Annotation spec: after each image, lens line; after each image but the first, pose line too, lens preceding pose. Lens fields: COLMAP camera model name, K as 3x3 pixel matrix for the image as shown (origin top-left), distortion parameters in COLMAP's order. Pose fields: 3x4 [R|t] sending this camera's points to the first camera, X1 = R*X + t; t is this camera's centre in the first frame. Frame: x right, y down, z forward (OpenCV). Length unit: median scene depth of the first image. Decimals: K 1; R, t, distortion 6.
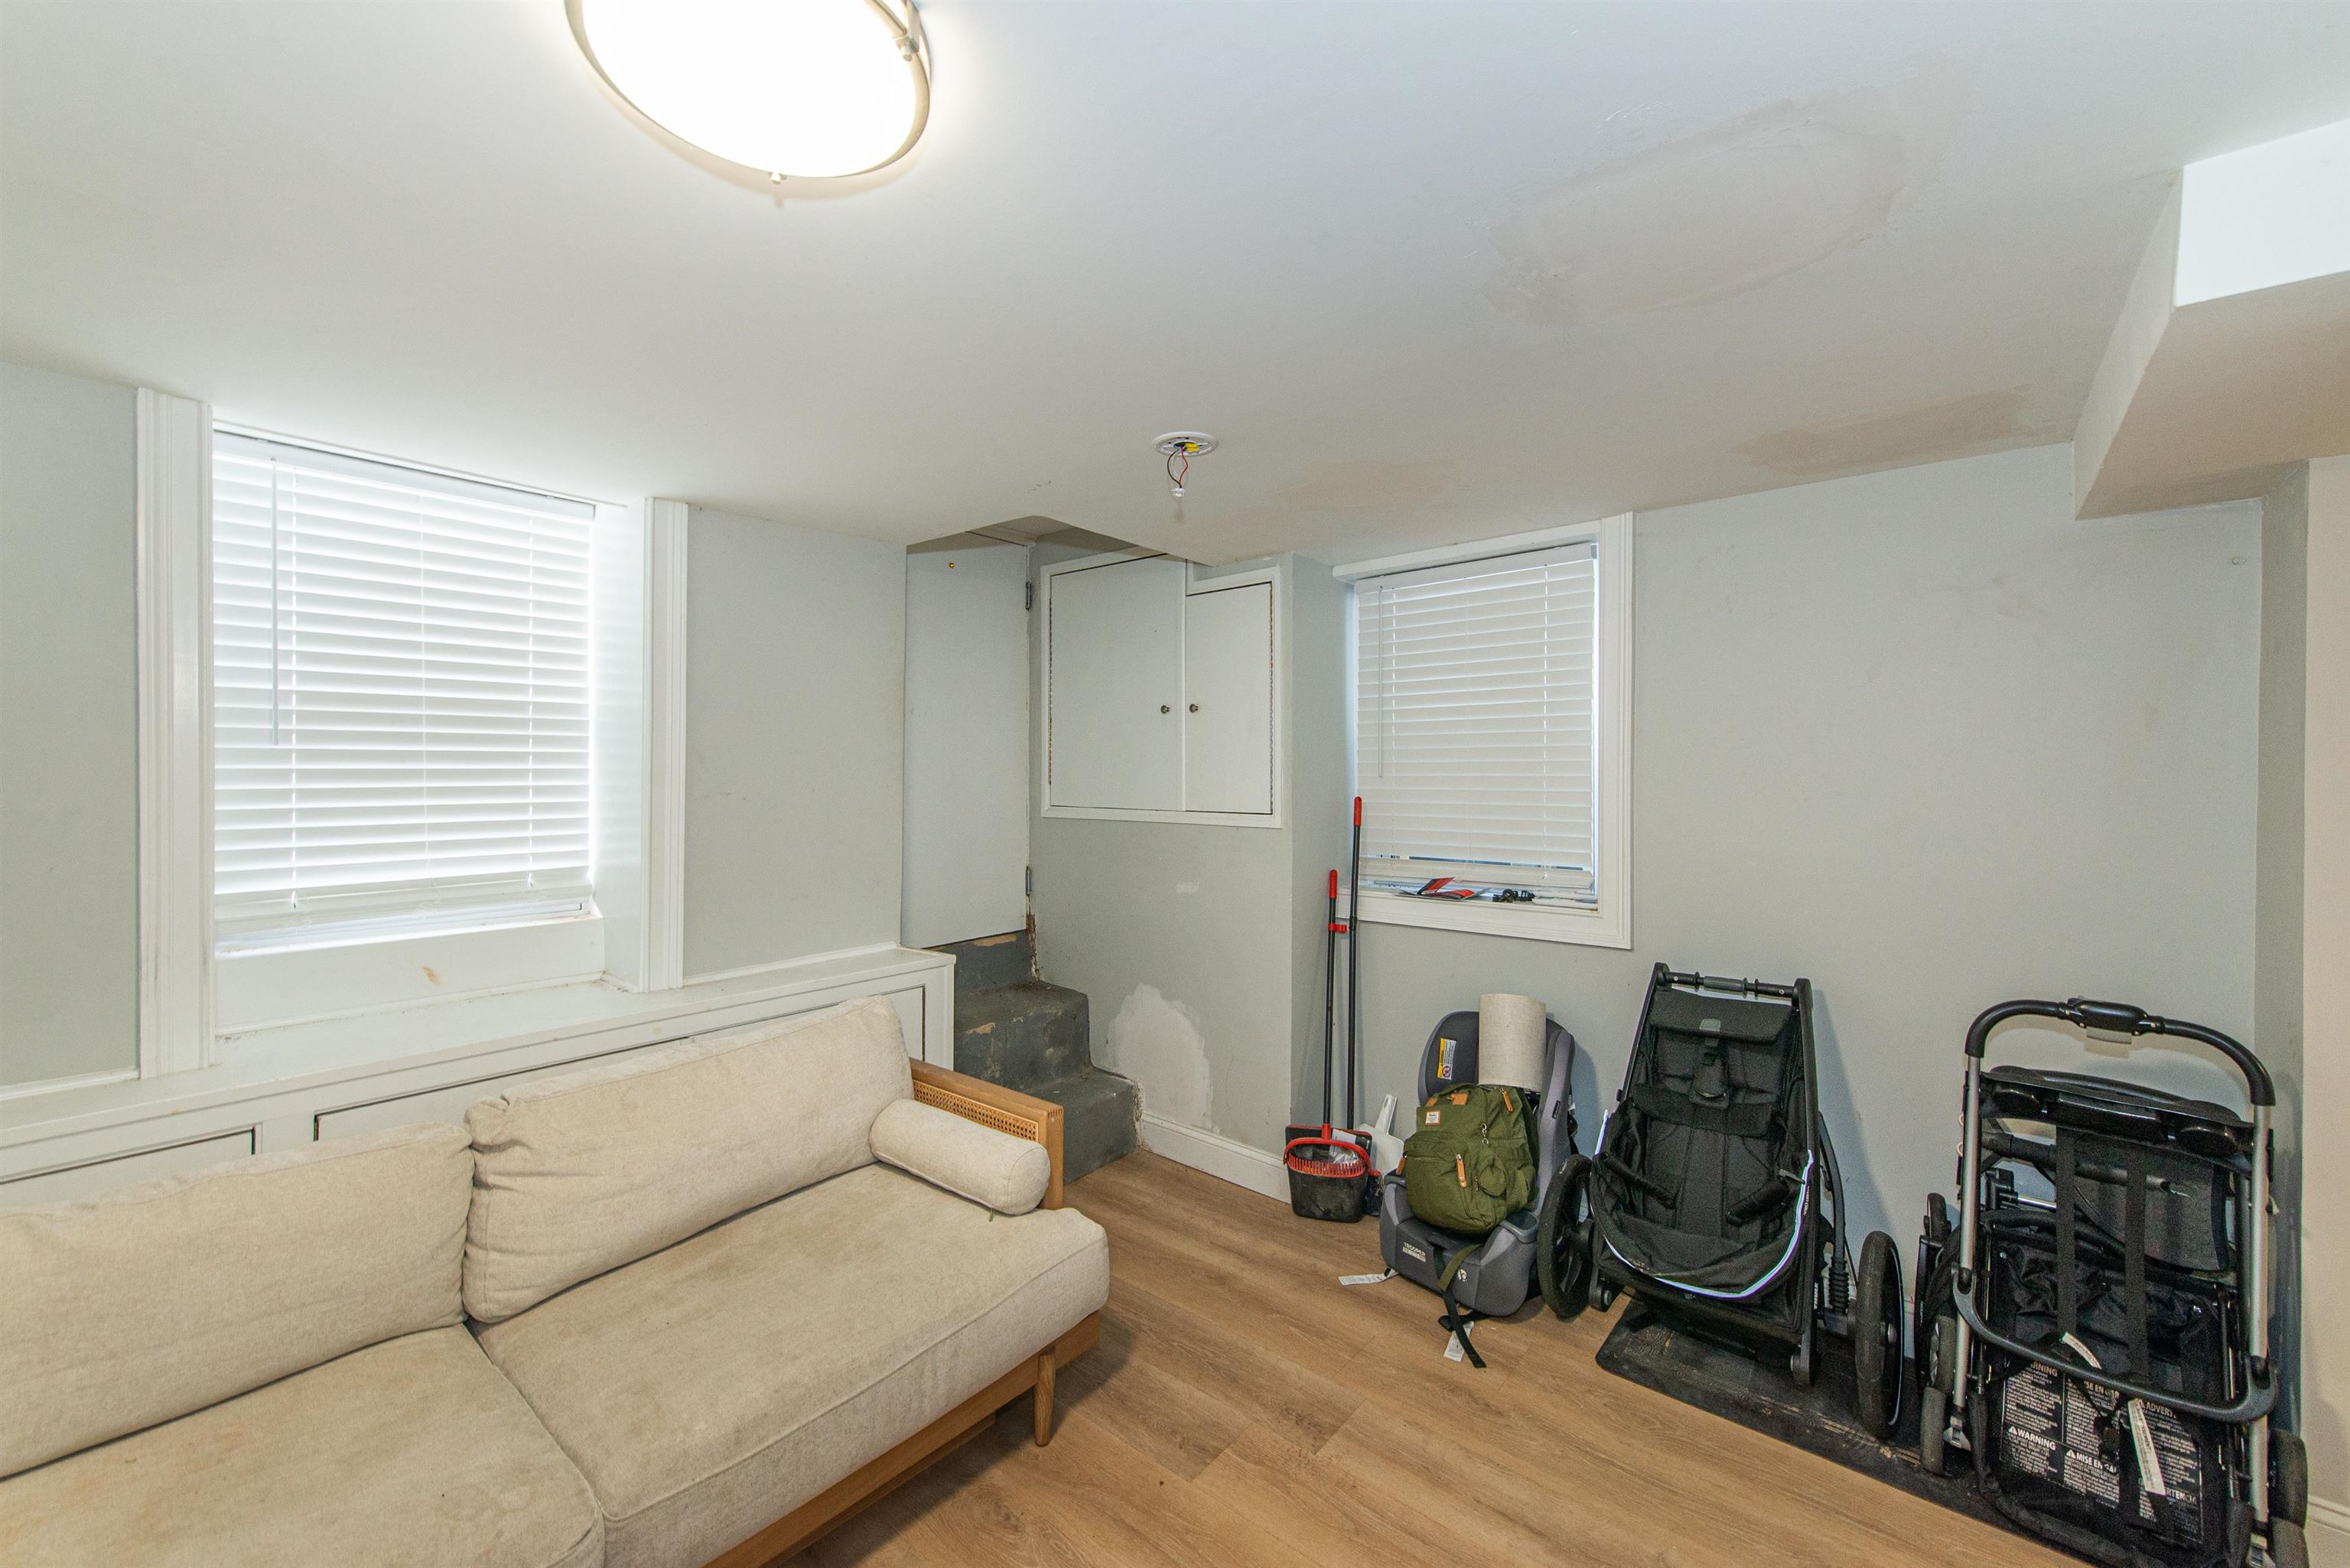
lens RADIAL K [[929.1, 0, 1185.2], [0, 929.1, 772.4], [0, 0, 1]] dist [0.019046, -0.006575]
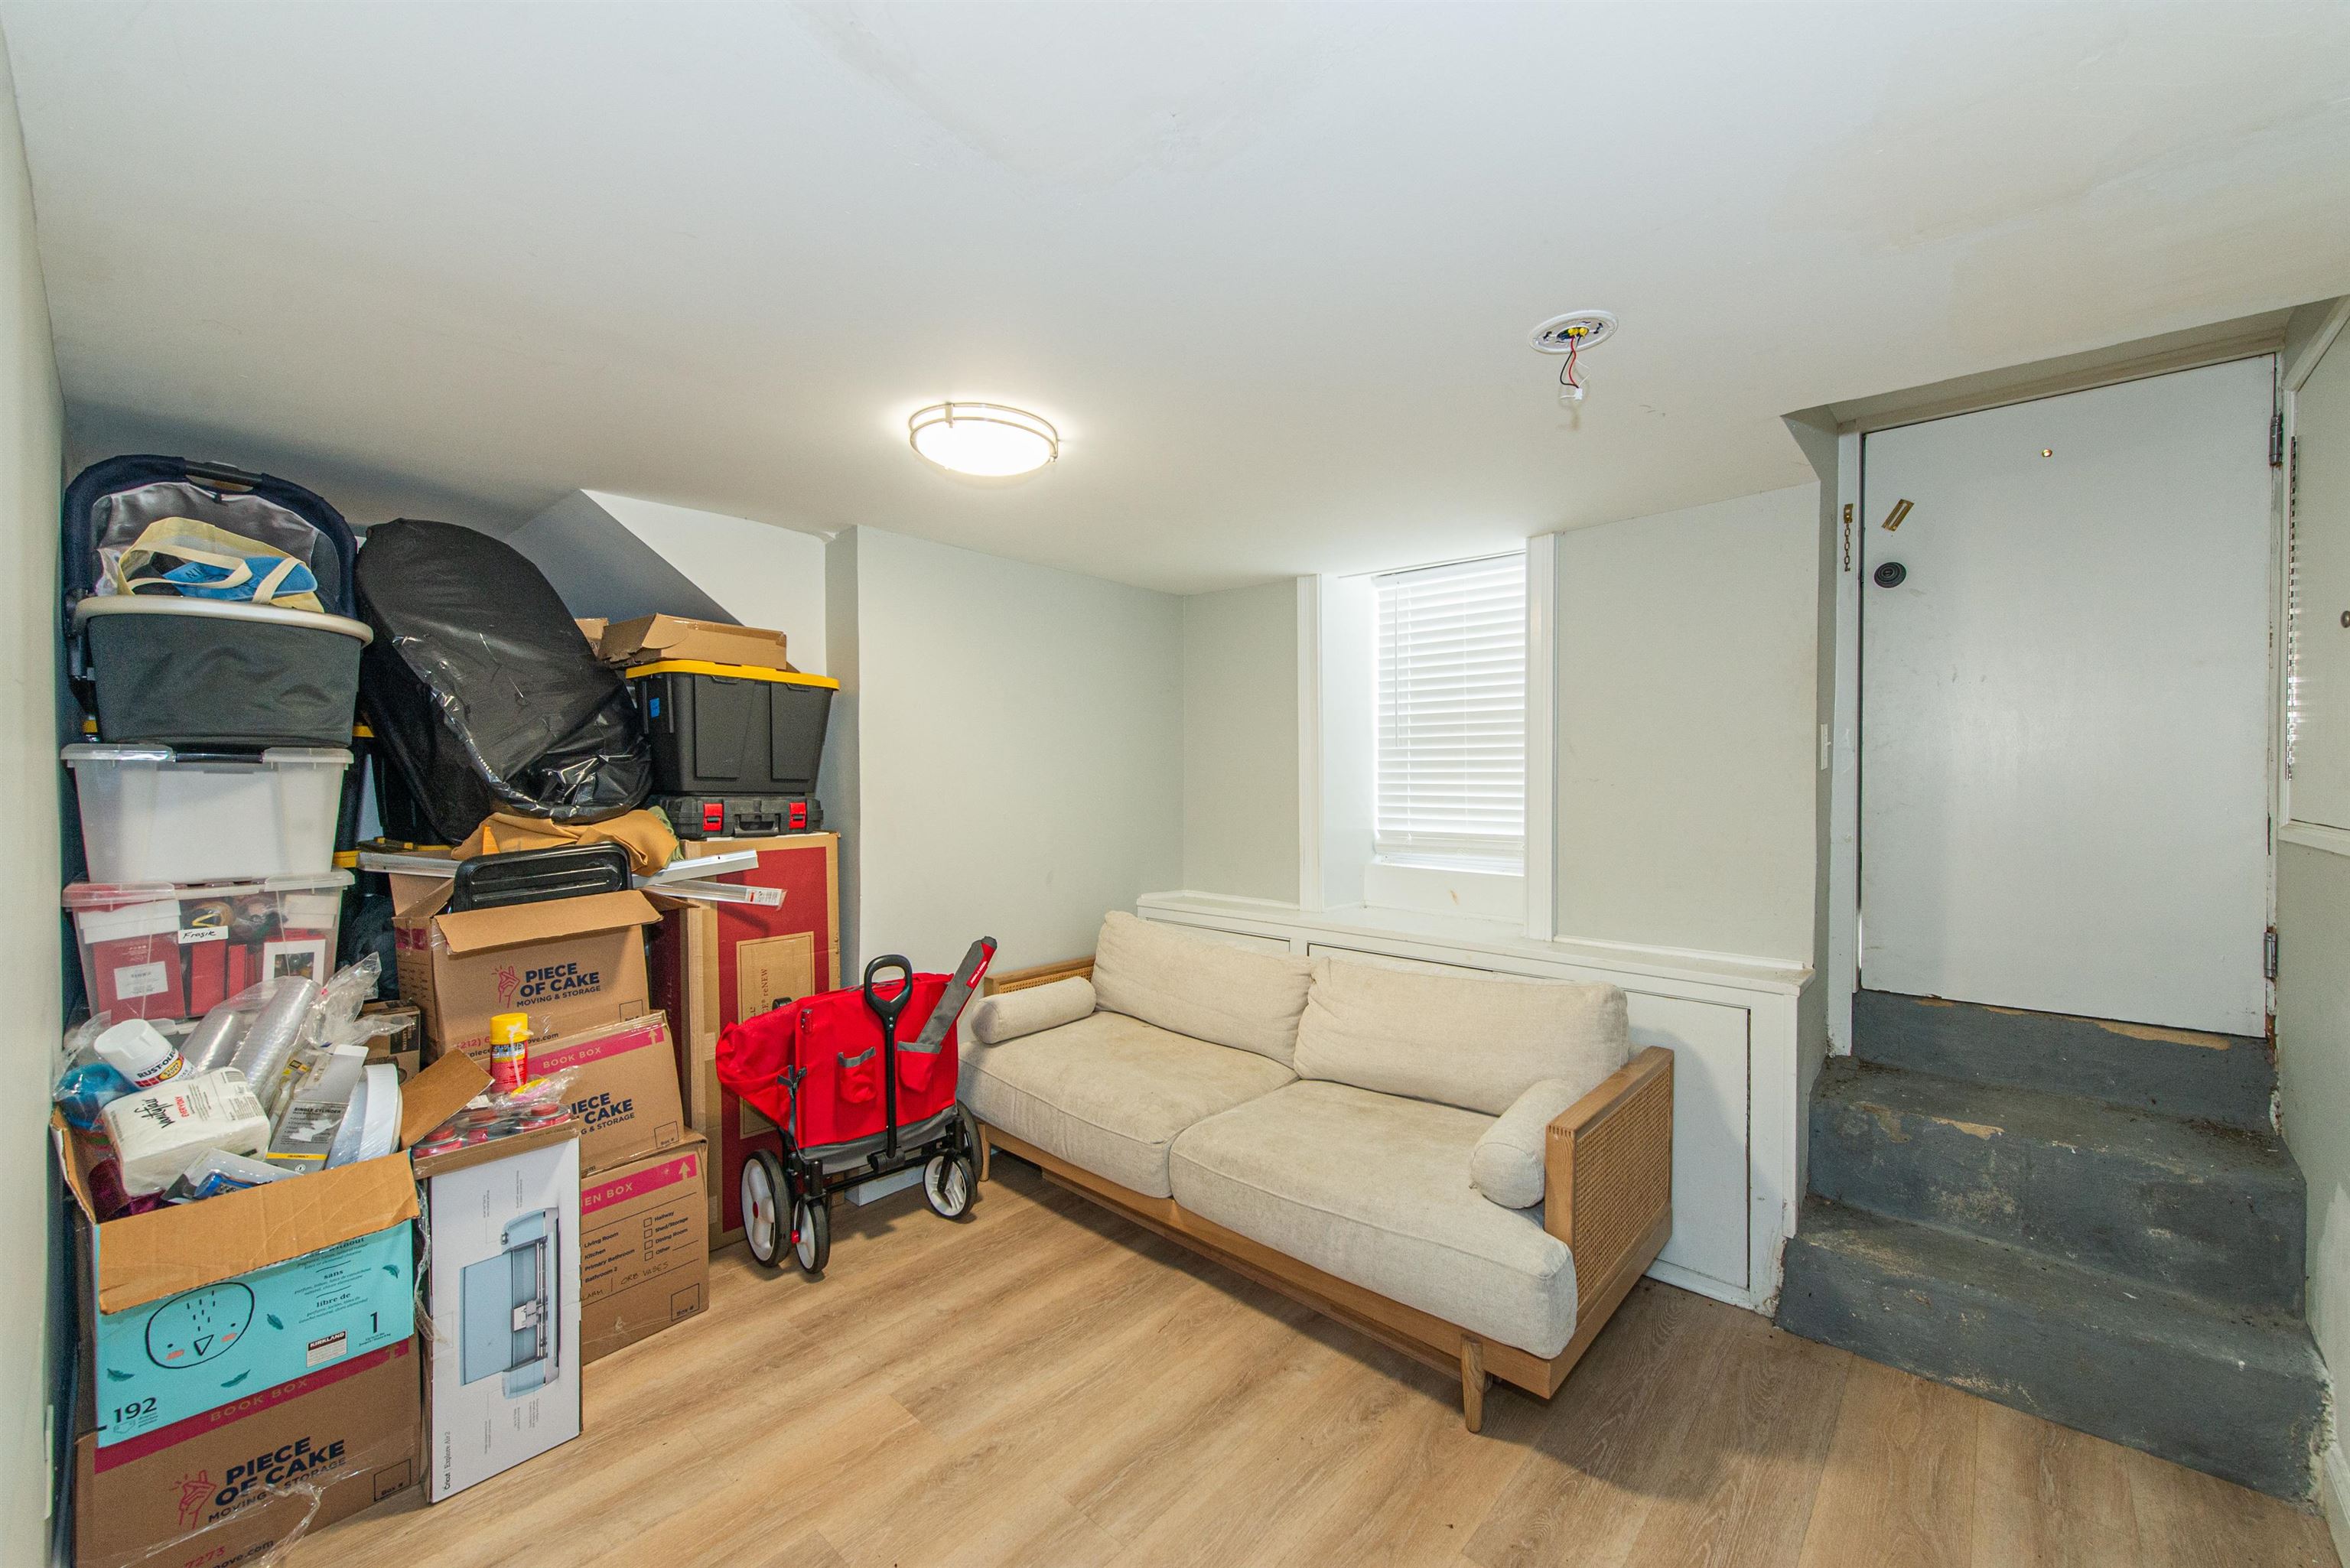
lens RADIAL K [[914.6, 0, 1163.6], [0, 914.6, 790.4], [0, 0, 1]] dist [0.016478, -0.005182]
pose [[-0.046005, 0.017676, -0.998785, 0.723205], [-0.005649, 0.999823, 0.017954, 0.022509], [0.998925, 0.006468, -0.045897, 0.627497]]
